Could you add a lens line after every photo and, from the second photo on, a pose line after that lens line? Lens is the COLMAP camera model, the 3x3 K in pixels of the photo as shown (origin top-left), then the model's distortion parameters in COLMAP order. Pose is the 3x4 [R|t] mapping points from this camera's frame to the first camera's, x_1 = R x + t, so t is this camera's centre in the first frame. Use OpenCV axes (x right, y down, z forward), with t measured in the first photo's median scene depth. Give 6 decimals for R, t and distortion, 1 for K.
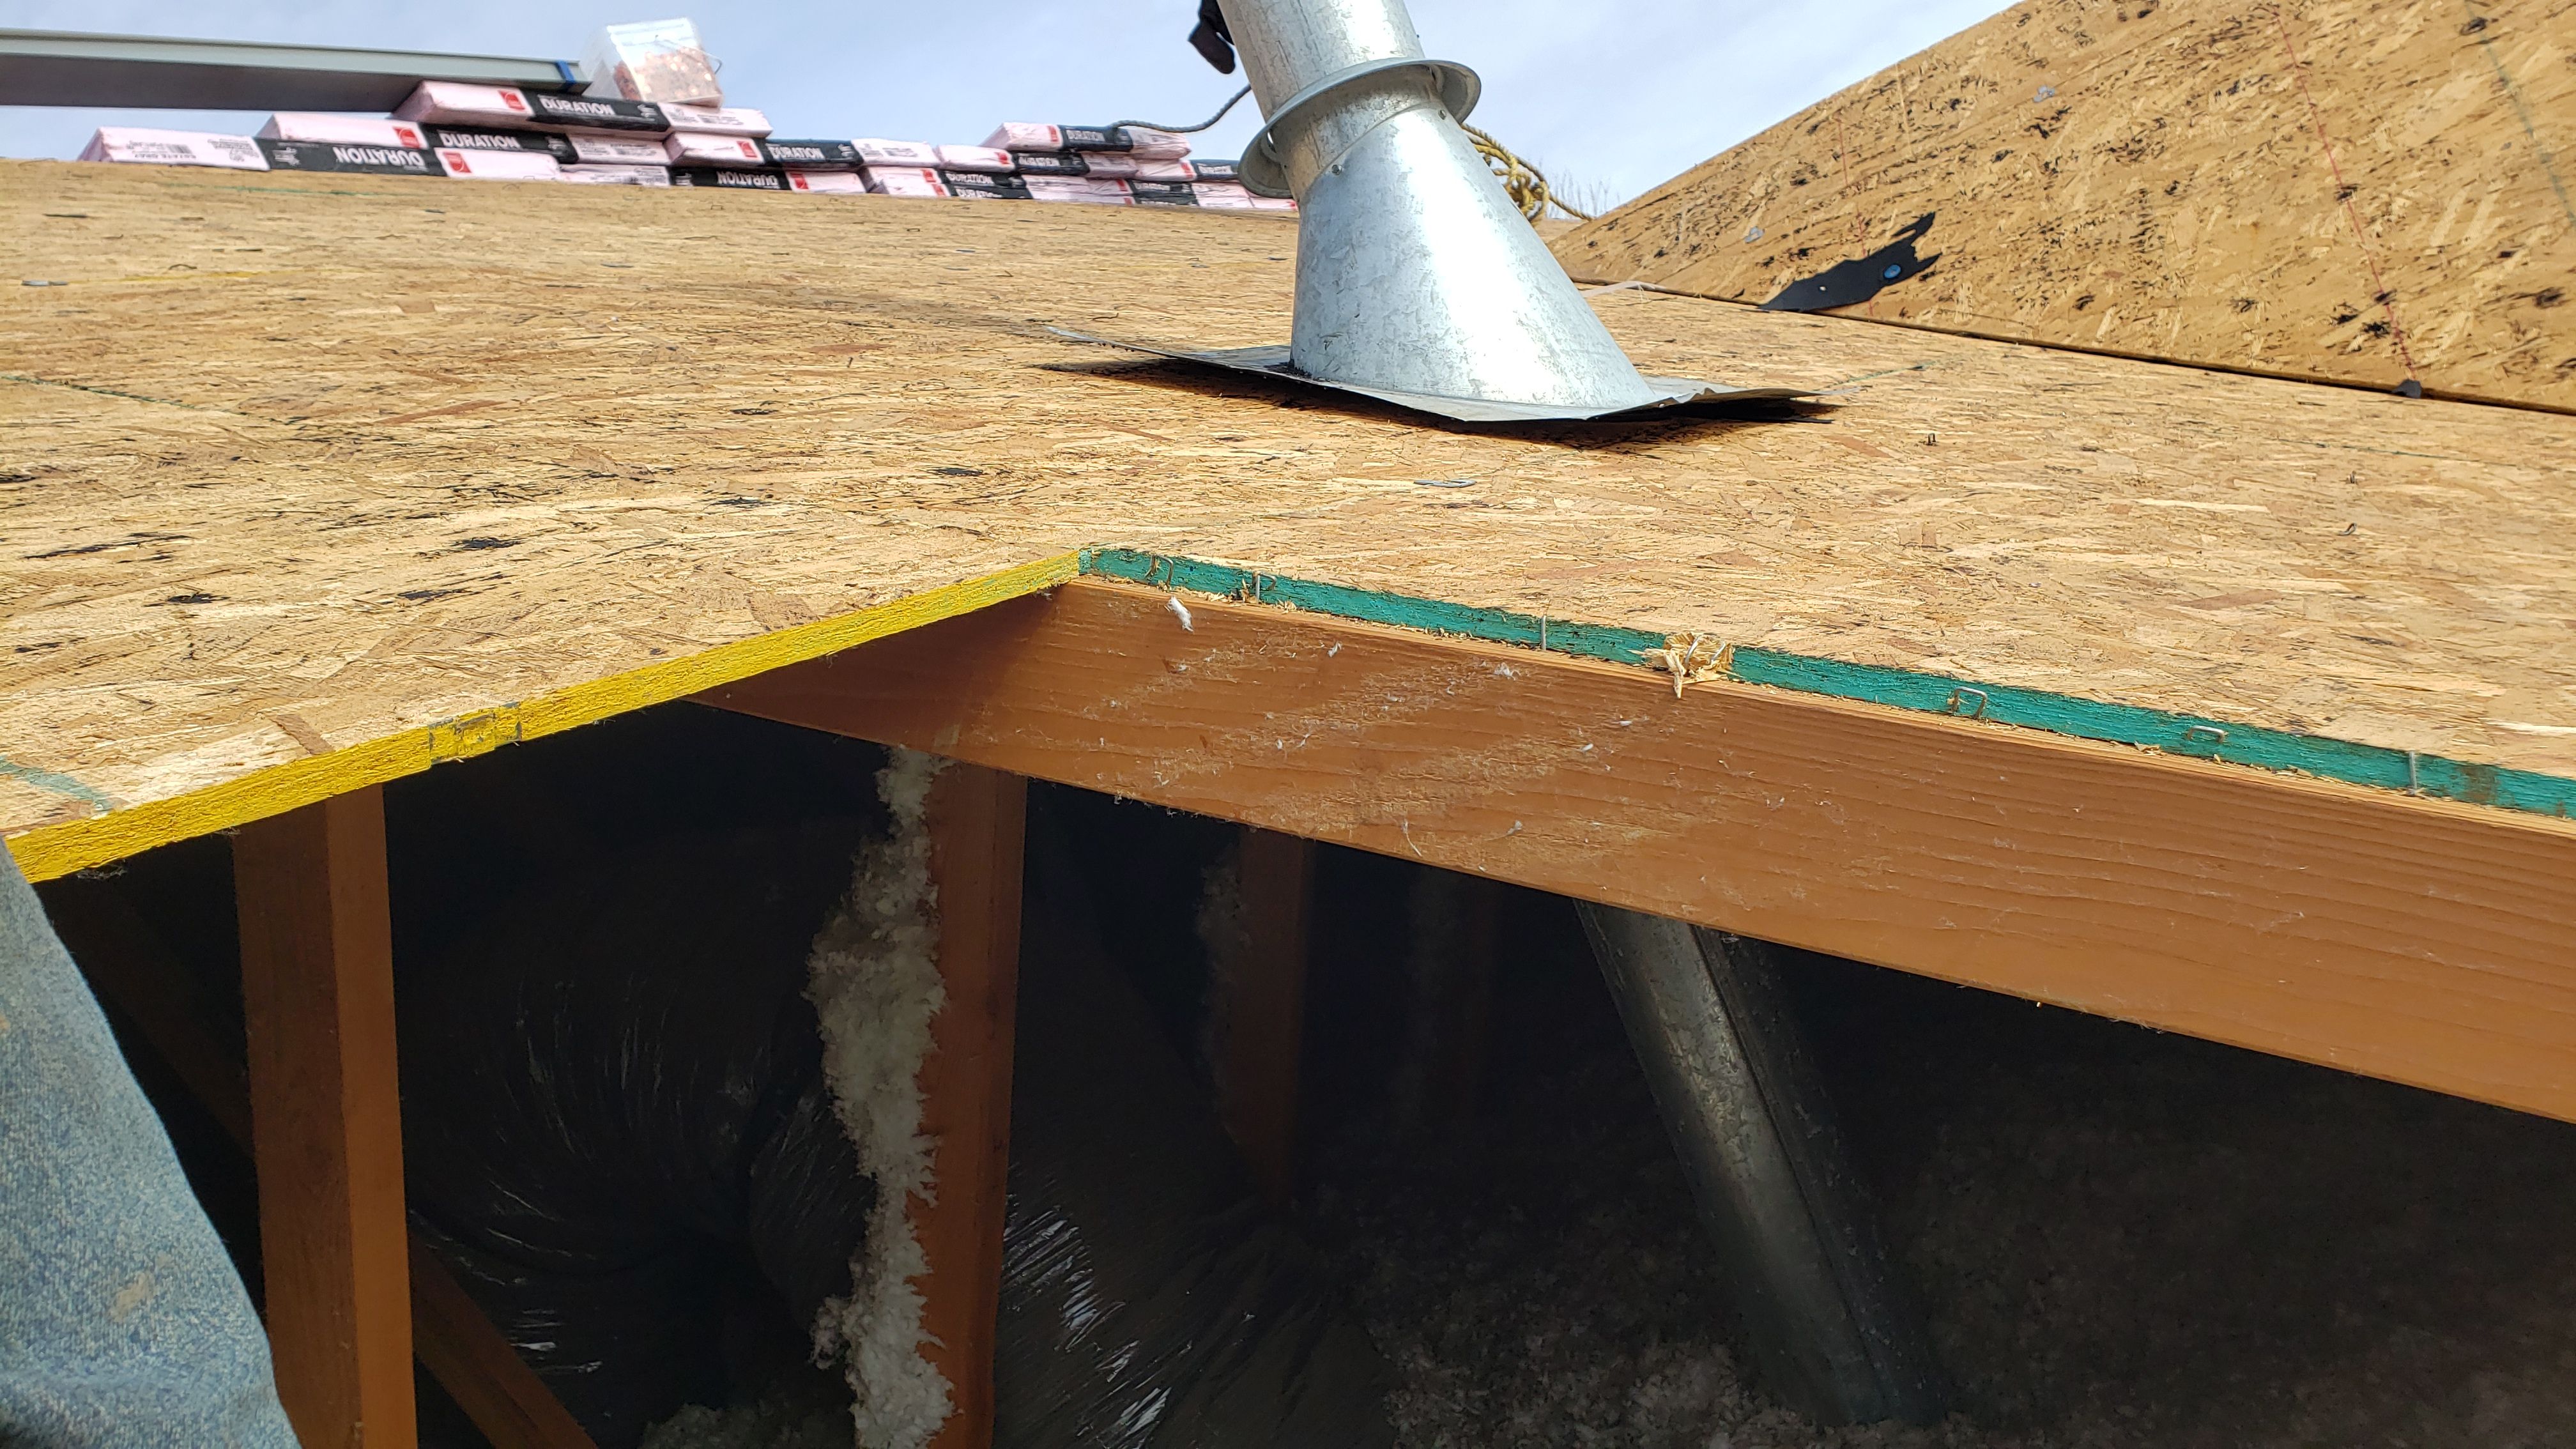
lens RADIAL K [[1995.9, 0, 1274.8], [0, 1995.9, 735.0], [0, 0, 1]] dist [0.035281, -0.022459]
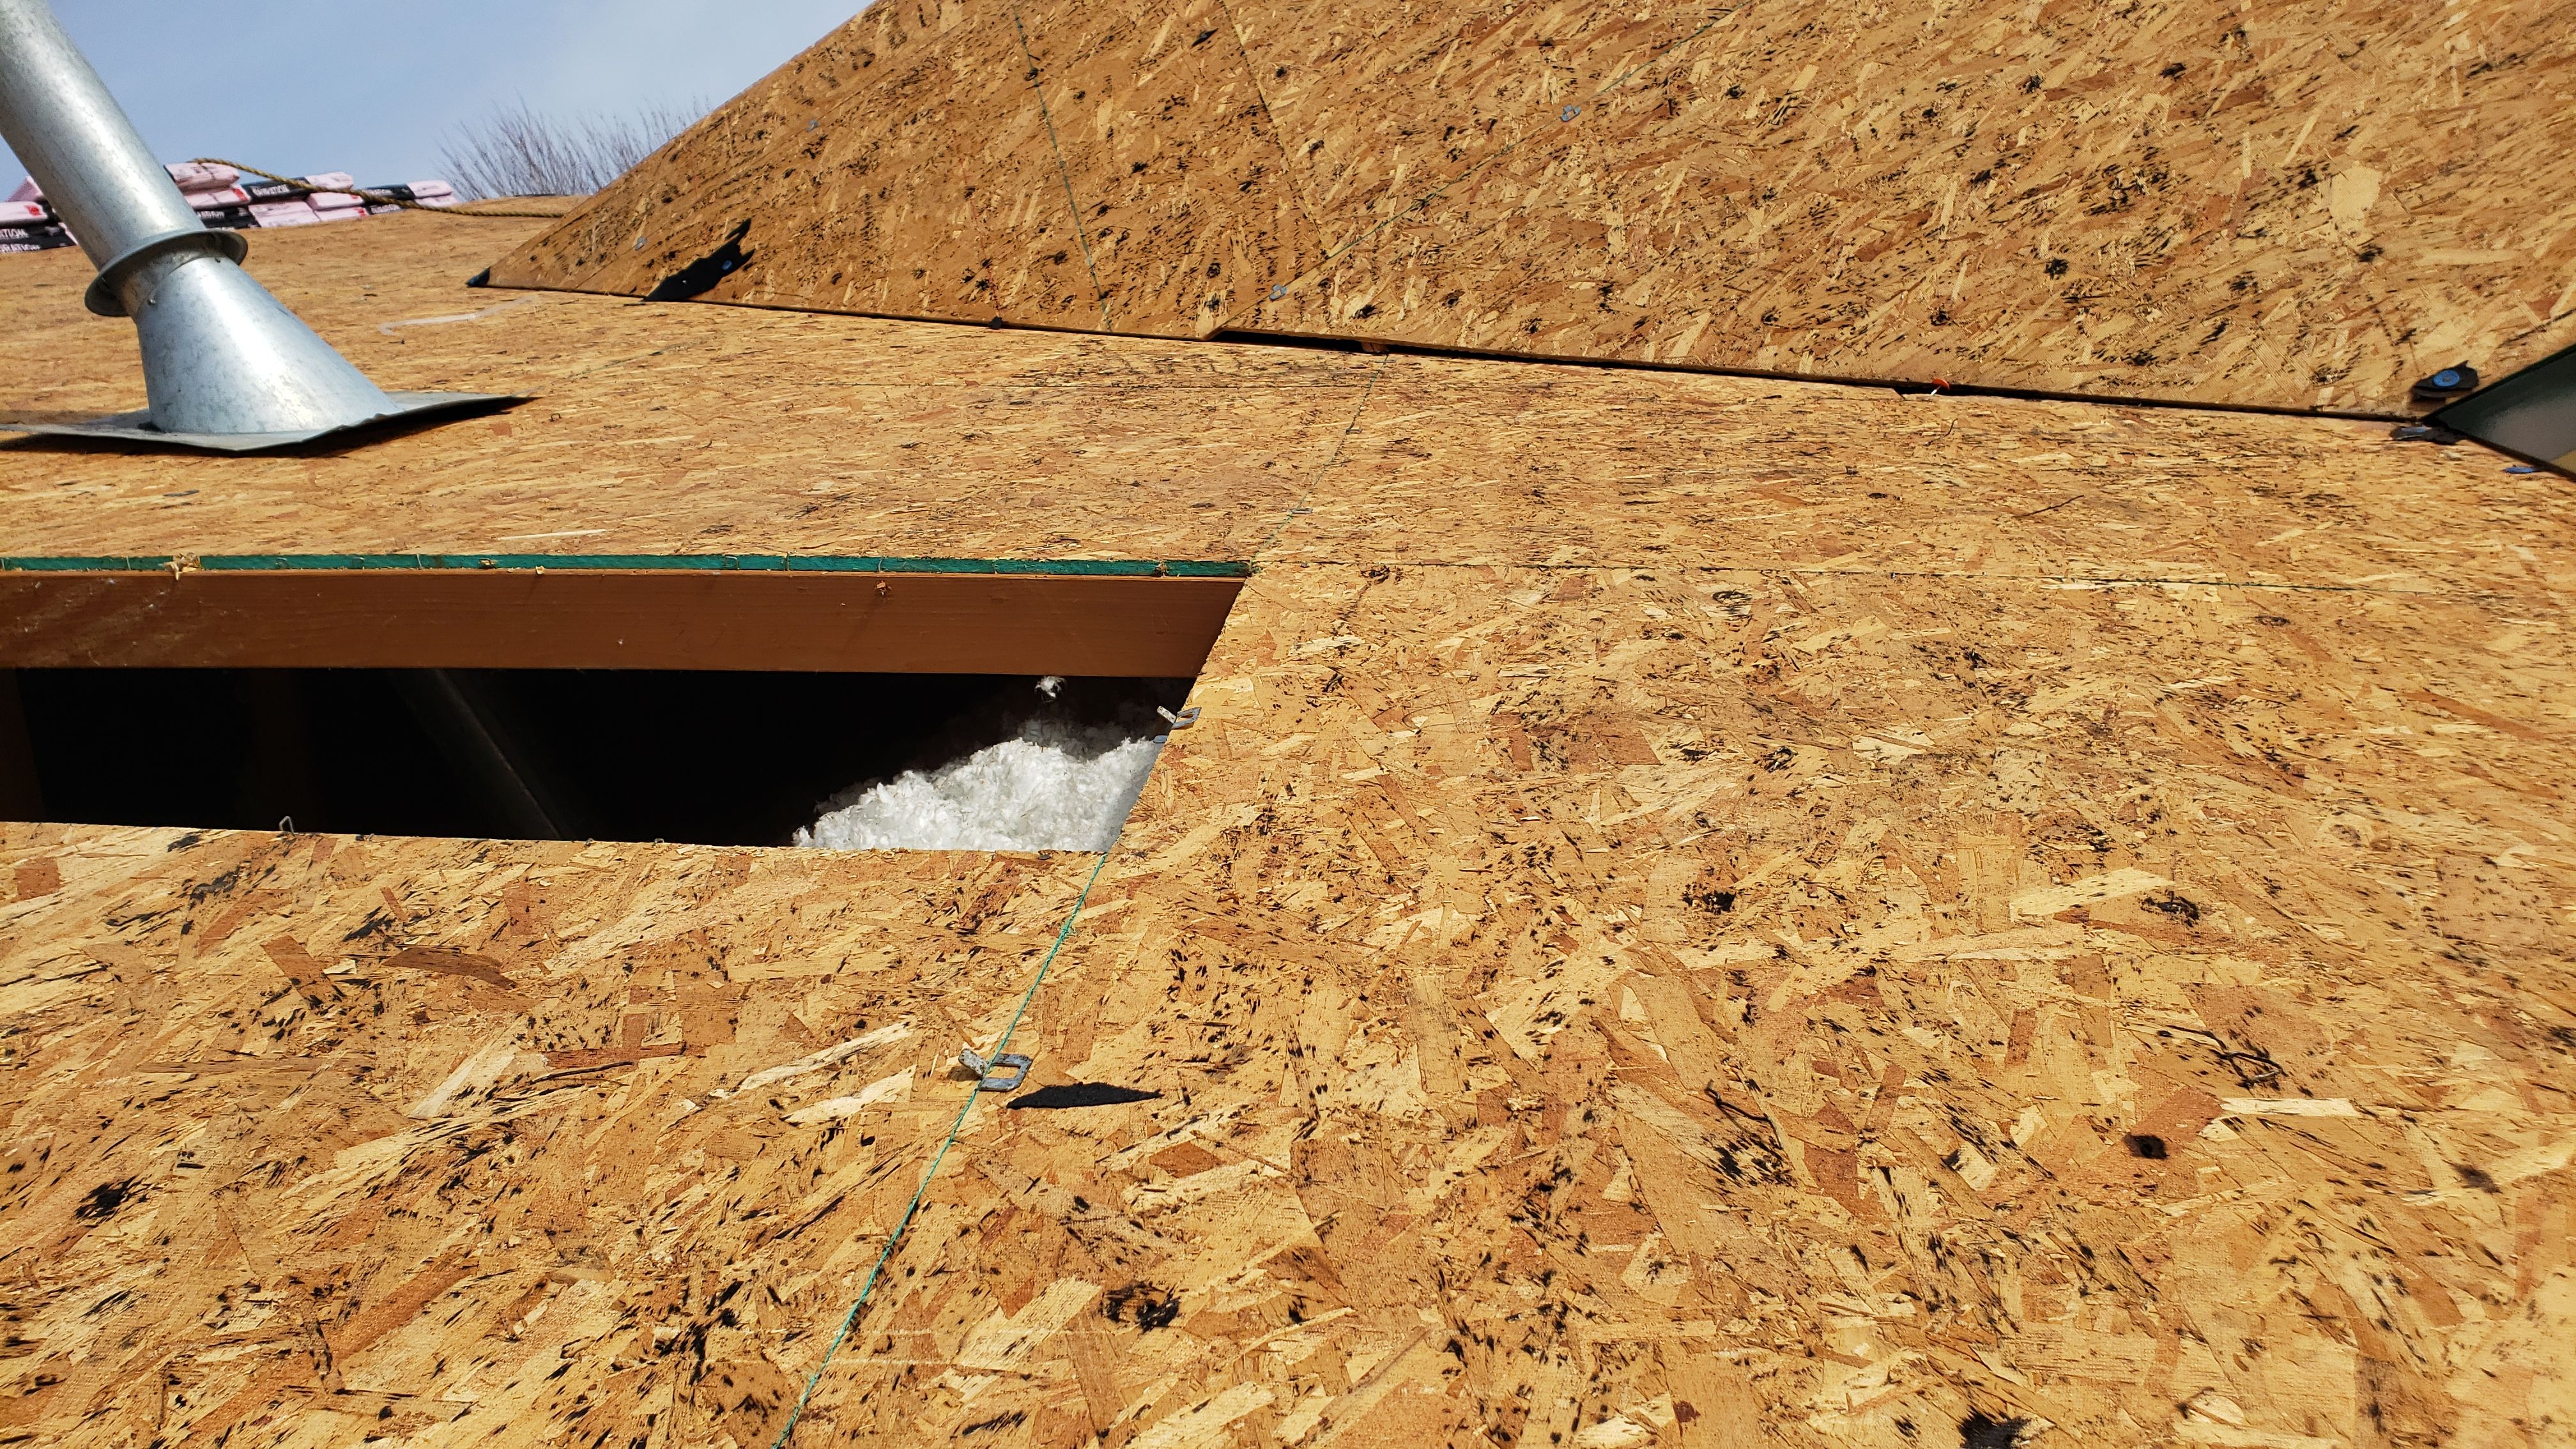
lens RADIAL K [[1995.9, 0, 1253.3], [0, 1995.9, 745.8], [0, 0, 1]] dist [0.035281, -0.022459]
pose [[0.930236, -0.197178, 0.309487, 0.256513], [0.182730, 0.980275, 0.075307, 0.098501], [-0.318231, -0.013501, 0.947917, -0.748436]]
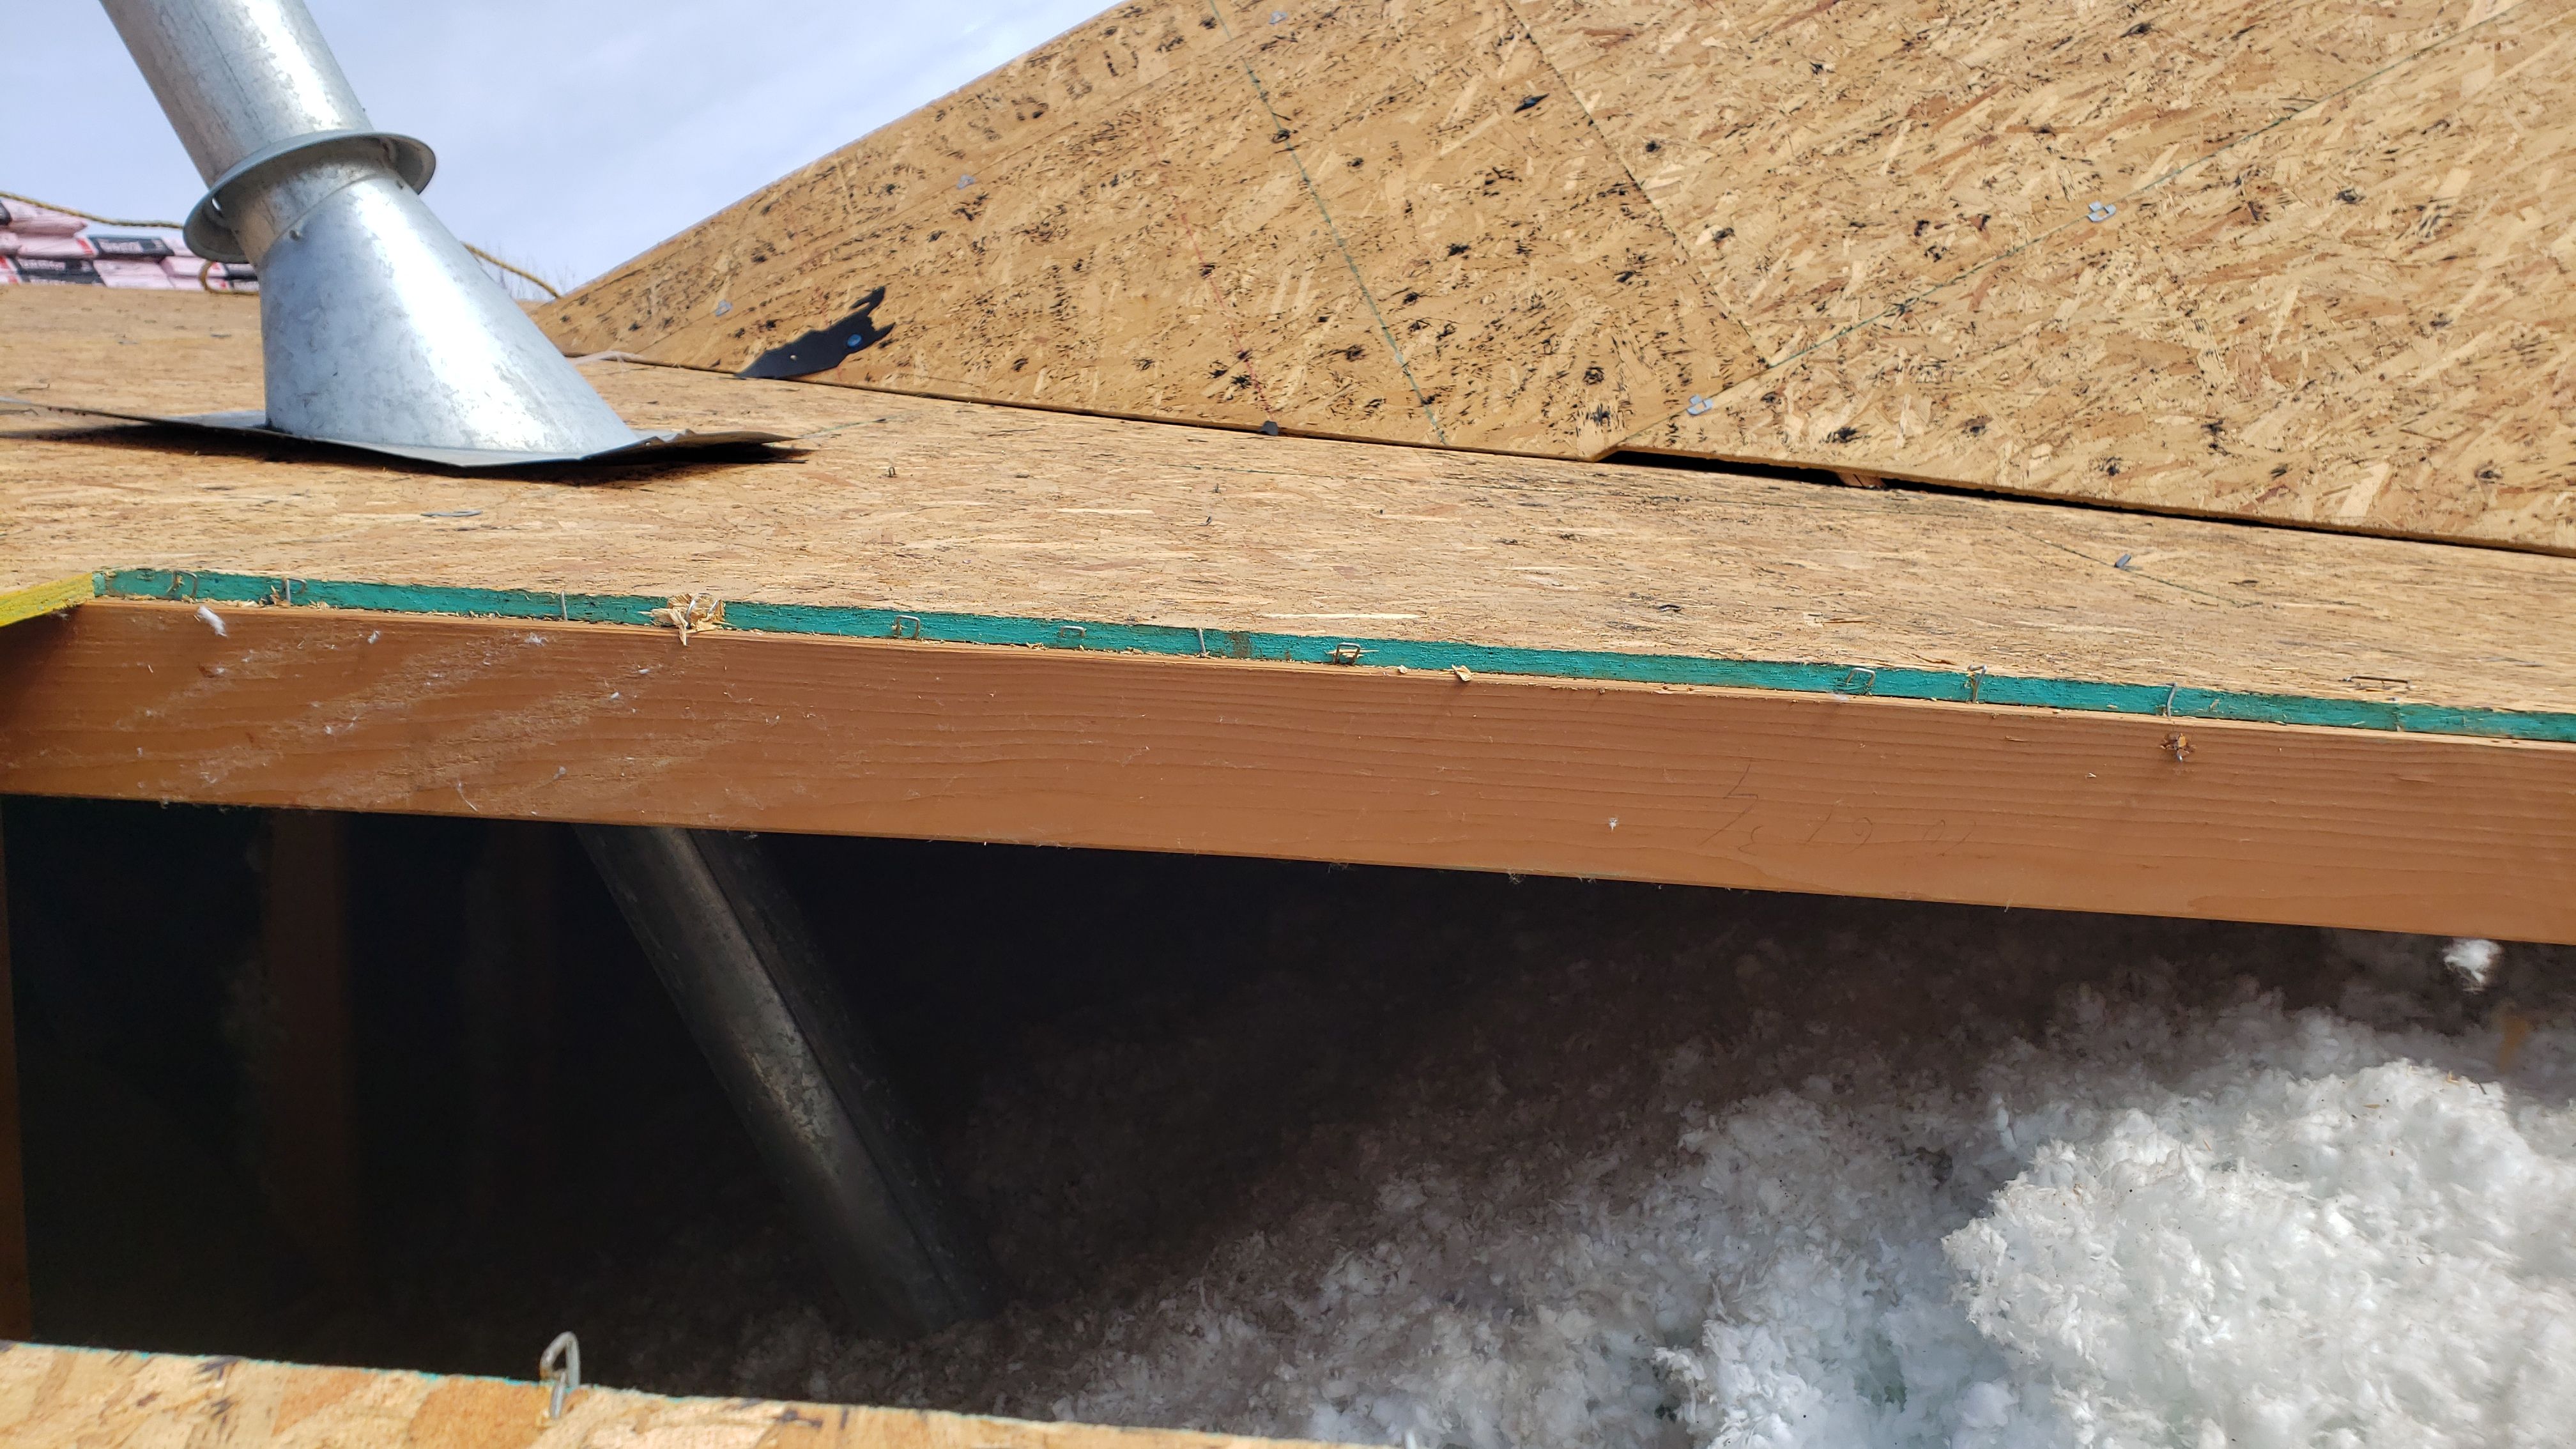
lens RADIAL K [[1995.9, 0, 1253.6], [0, 1995.9, 754.1], [0, 0, 1]] dist [0.035281, -0.022459]
pose [[0.888274, -0.109772, 0.446003, -0.018203], [0.123571, 0.992334, -0.001872, 0.037692], [-0.442378, 0.056776, 0.895029, -0.105303]]
